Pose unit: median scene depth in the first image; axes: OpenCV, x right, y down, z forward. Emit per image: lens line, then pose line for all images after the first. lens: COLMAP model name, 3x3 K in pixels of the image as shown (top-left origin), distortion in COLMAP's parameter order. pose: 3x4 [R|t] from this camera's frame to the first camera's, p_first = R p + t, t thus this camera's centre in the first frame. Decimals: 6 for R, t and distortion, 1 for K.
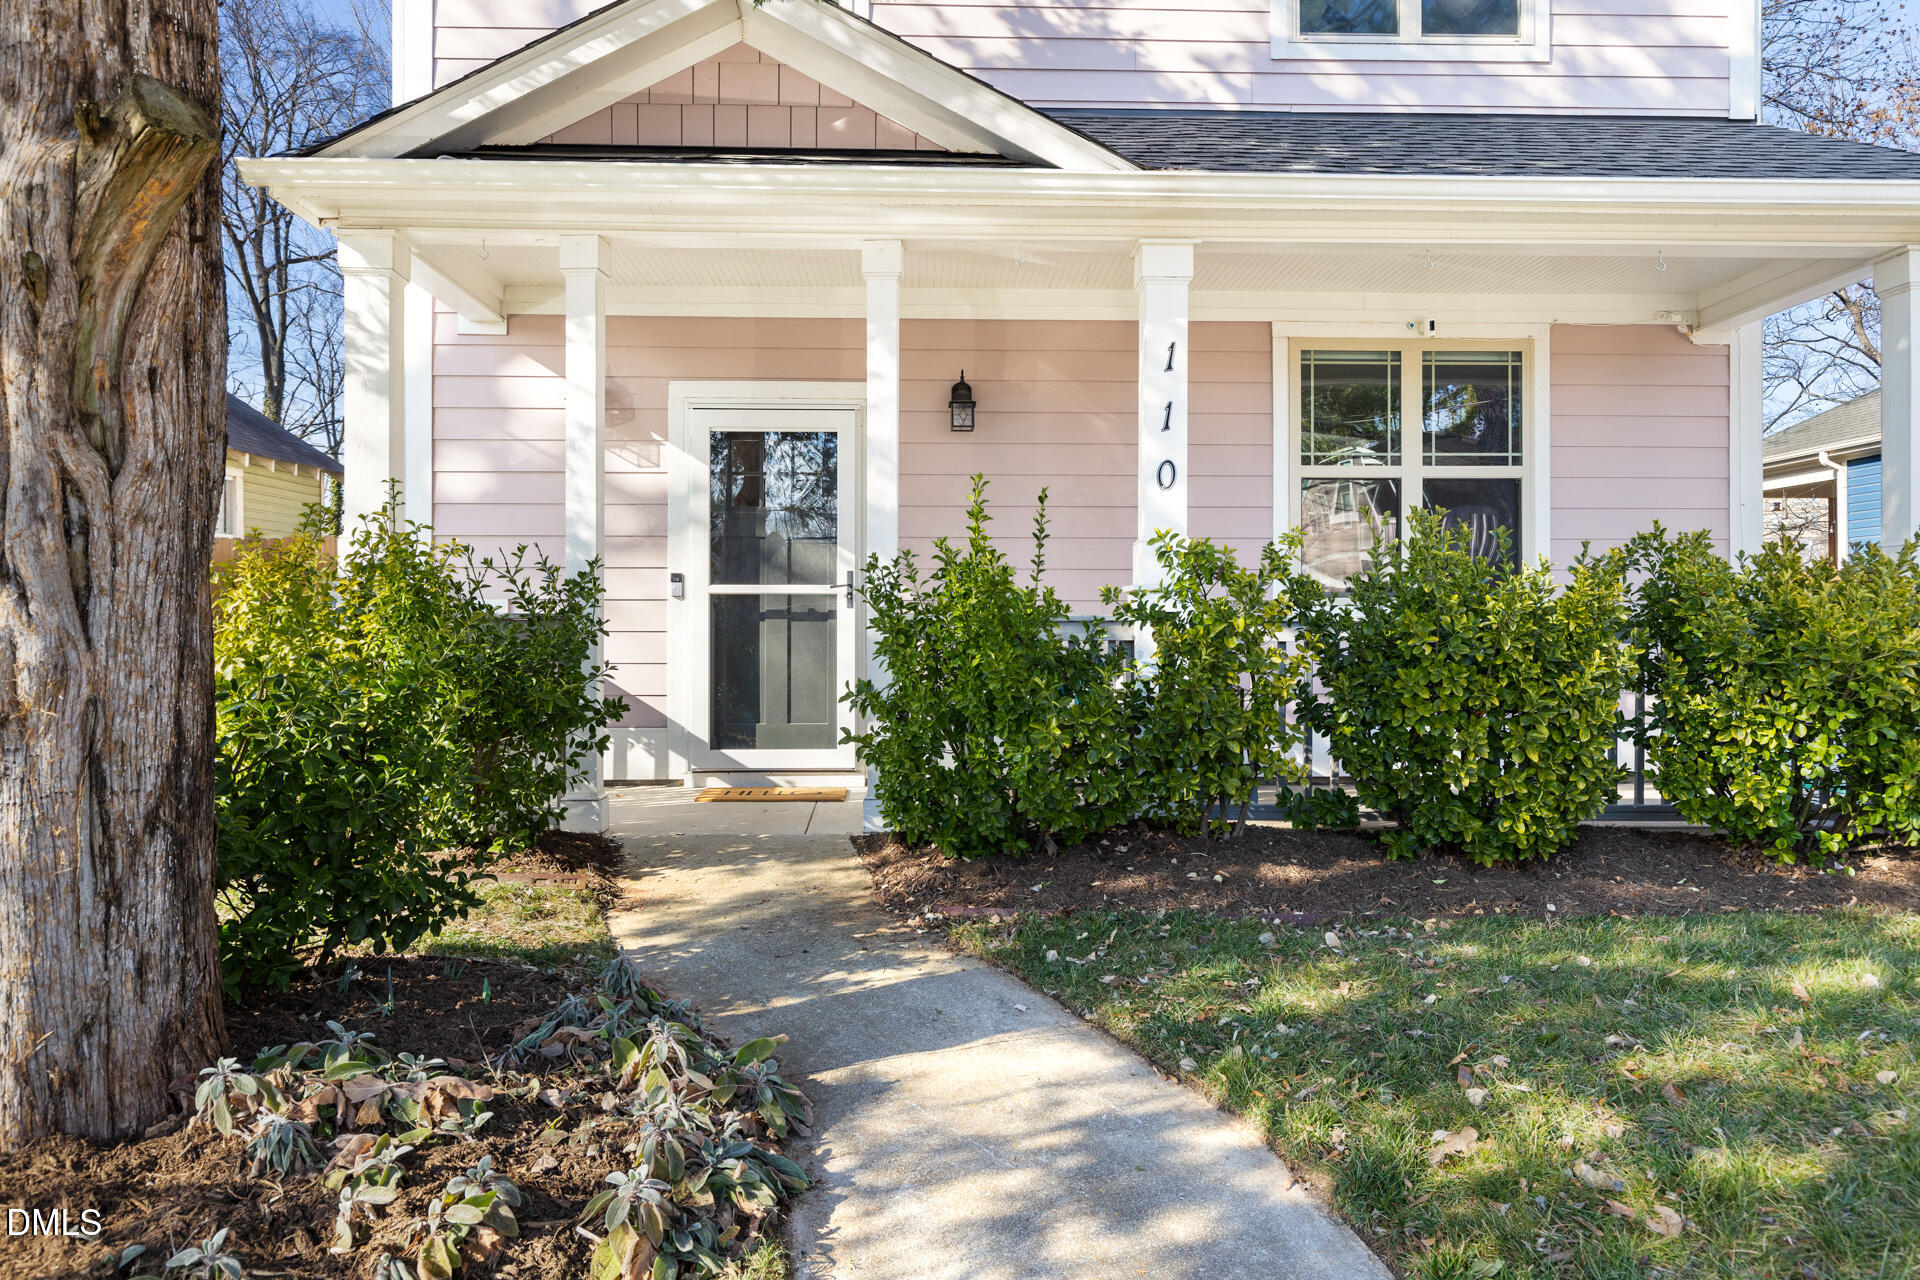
lens RADIAL K [[1420.6, 0, 877.6], [0, 1420.6, 574.3], [0, 0, 1]] dist [-0.002425, -0.001383]
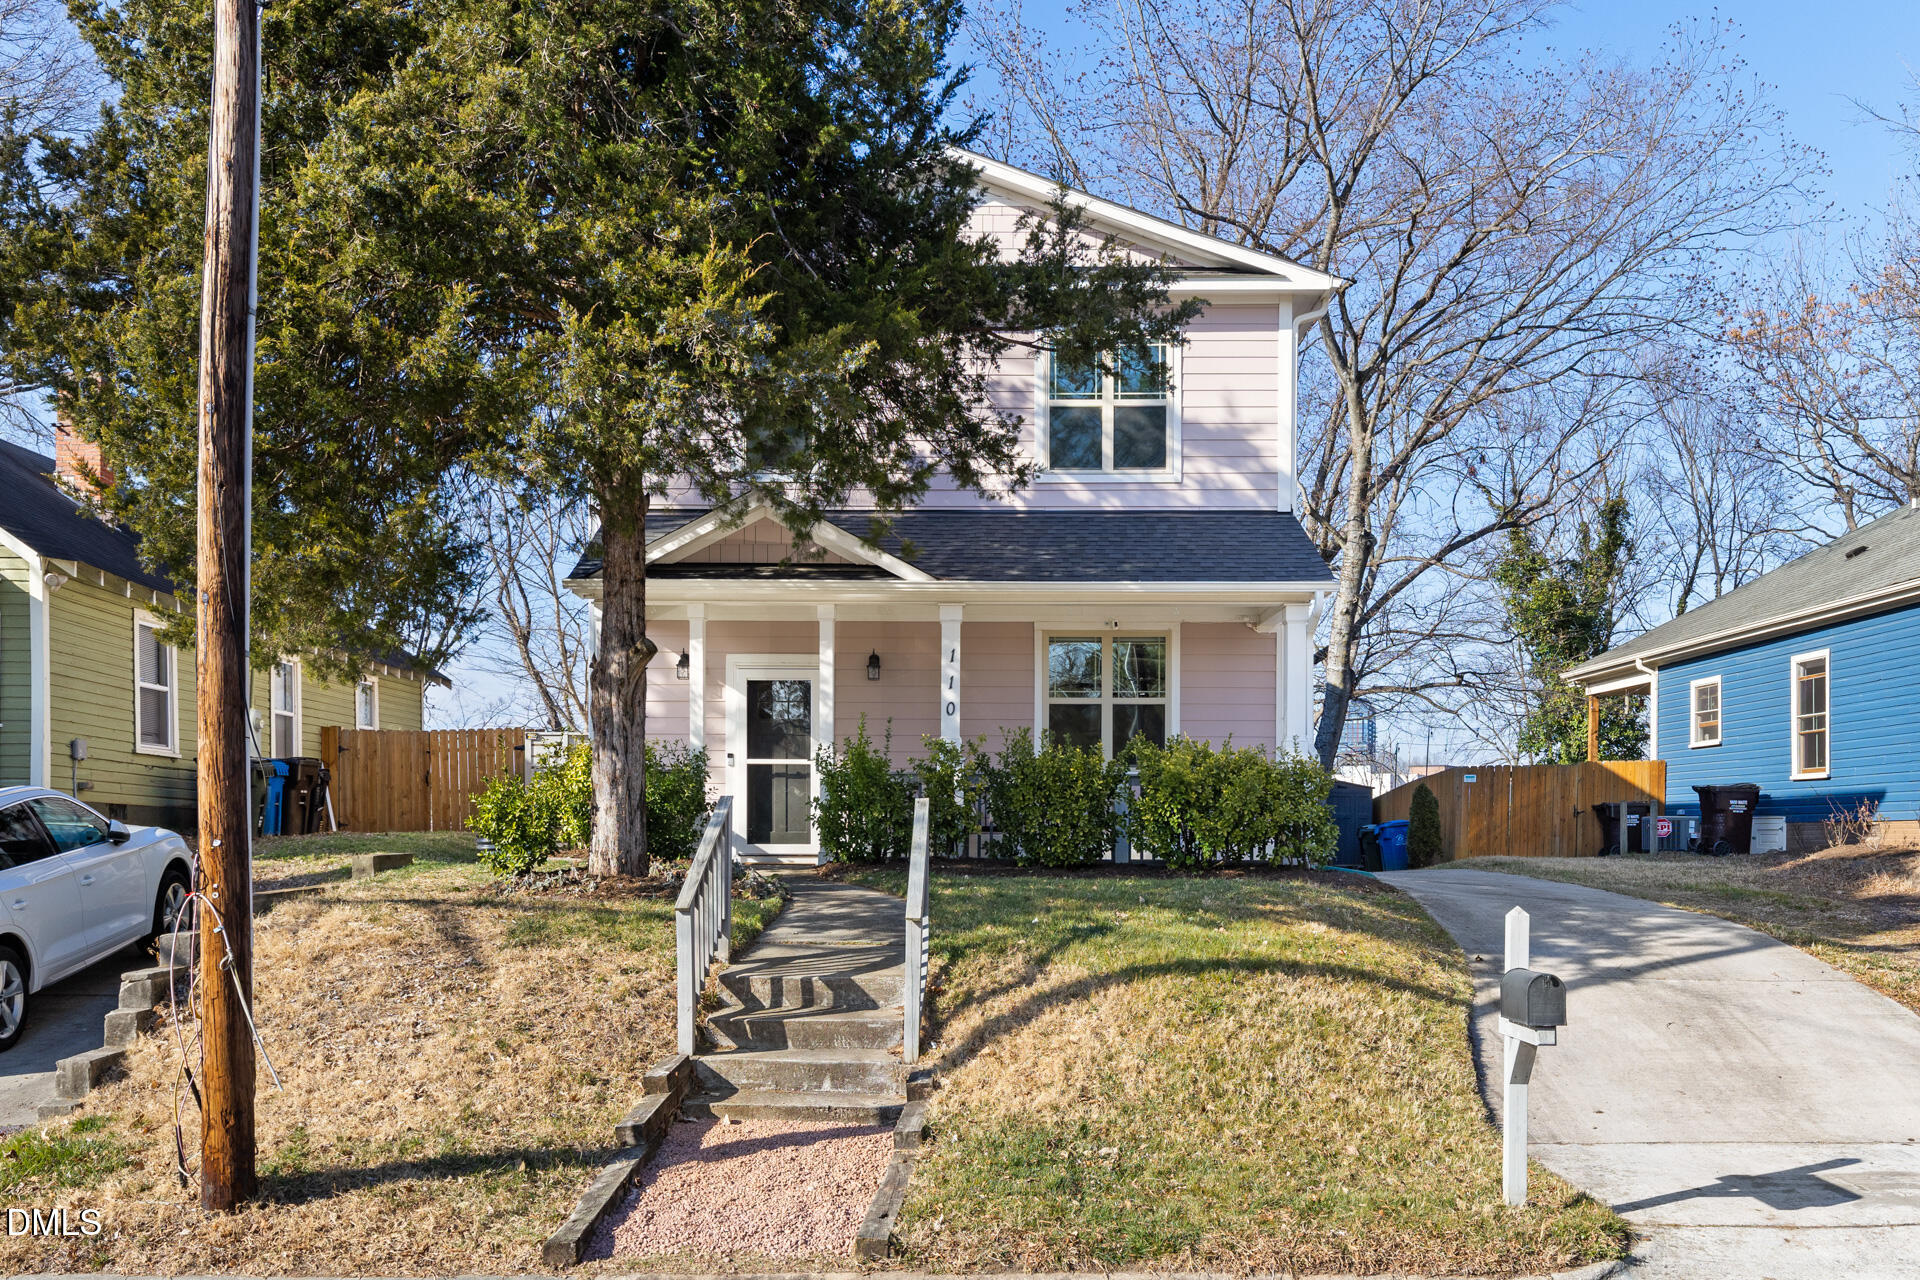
lens RADIAL K [[2211.0, 0, 959.3], [0, 2211.0, 750.3], [0, 0, 1]] dist [0.000843, 0.001213]
pose [[0.999953, -0.000895, -0.009617, 0.207191], [0.000795, 0.999946, -0.010354, 0.026914], [0.009626, 0.010346, 0.999900, -2.069690]]
